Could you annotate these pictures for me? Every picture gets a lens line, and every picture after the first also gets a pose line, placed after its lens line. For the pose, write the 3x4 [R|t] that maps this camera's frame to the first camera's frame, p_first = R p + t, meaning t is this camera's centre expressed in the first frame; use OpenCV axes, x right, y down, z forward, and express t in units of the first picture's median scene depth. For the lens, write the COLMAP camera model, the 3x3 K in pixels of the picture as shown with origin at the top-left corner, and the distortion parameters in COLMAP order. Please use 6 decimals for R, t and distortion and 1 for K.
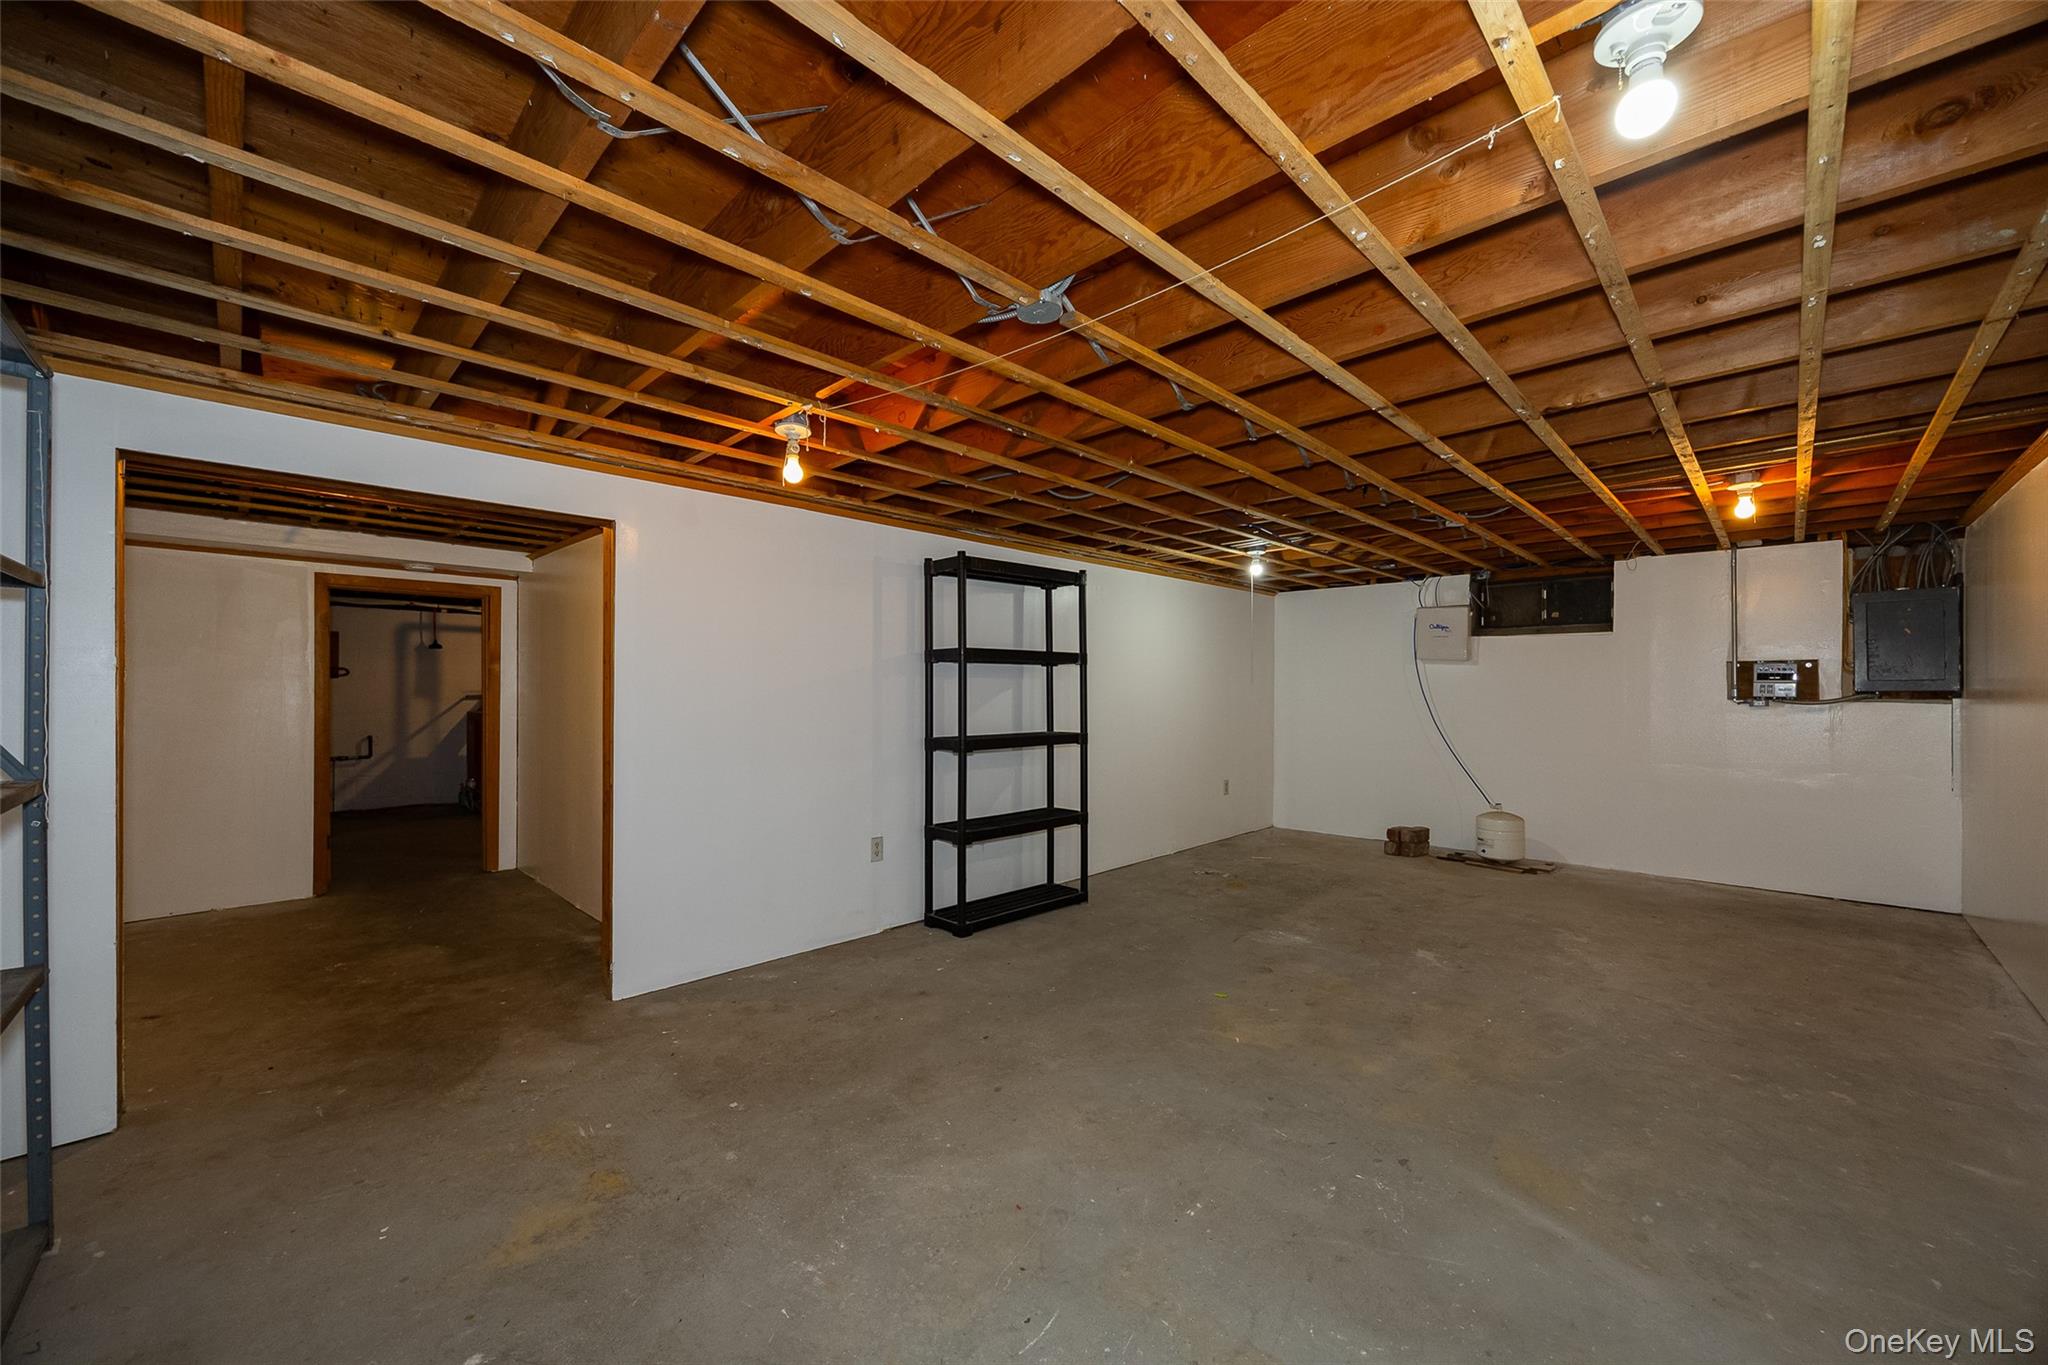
lens RADIAL K [[793.5, 0, 1032.0], [0, 793.5, 681.0], [0, 0, 1]] dist [-0.001845, -0.000115]
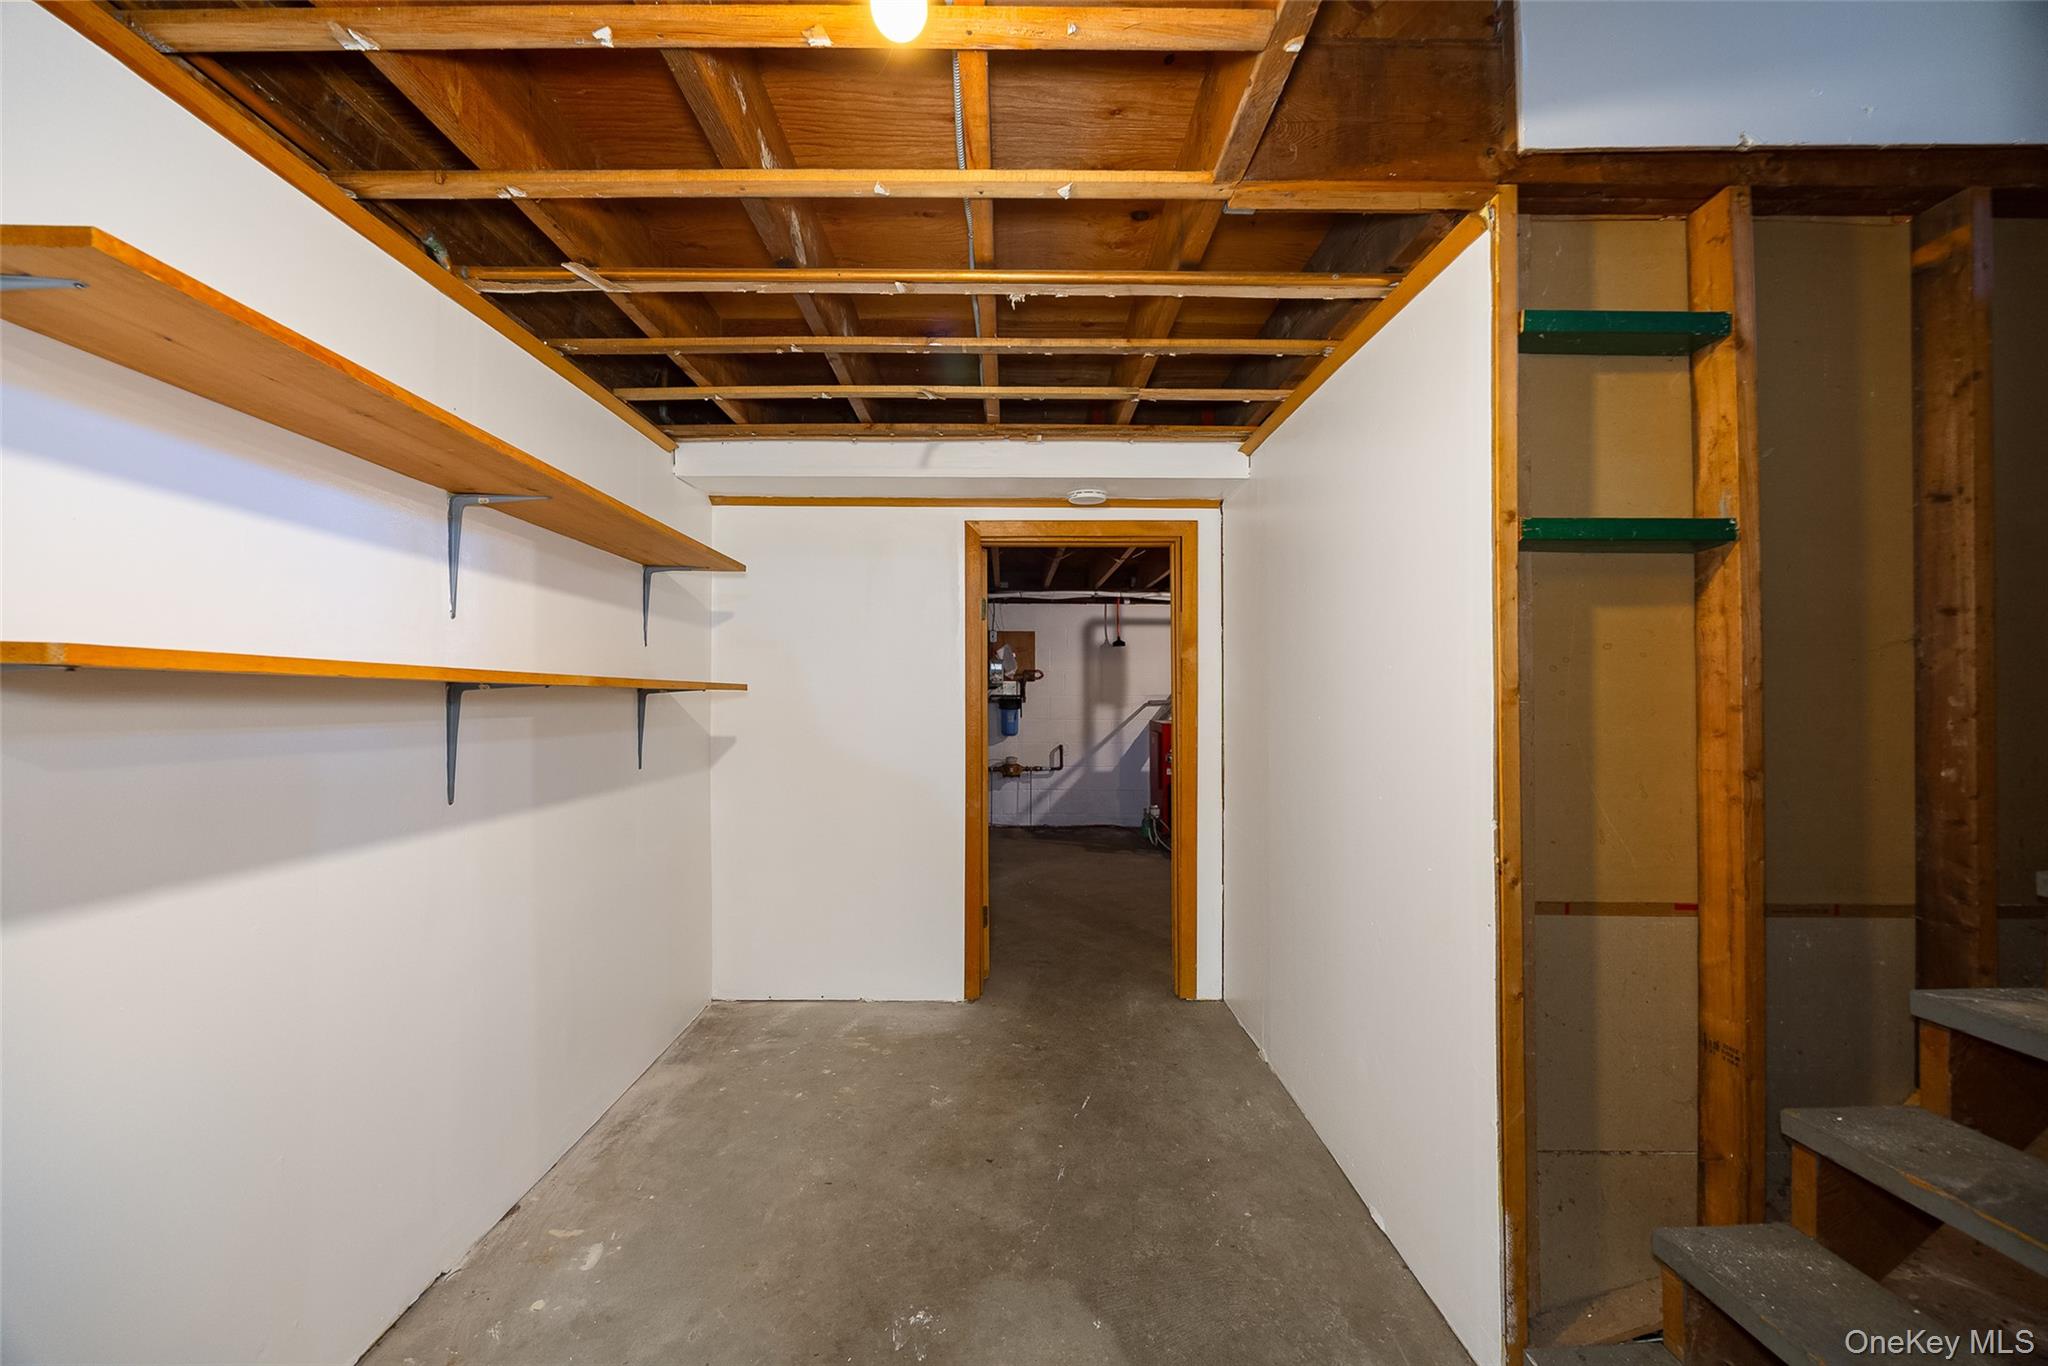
lens RADIAL K [[793.5, 0, 1020.2], [0, 793.5, 686.0], [0, 0, 1]] dist [-0.001845, -0.000115]
pose [[0.711569, -0.006280, -0.702588, -0.232028], [0.006758, 0.999975, -0.002093, 0.003368], [0.702583, -0.003259, 0.711594, 0.323100]]
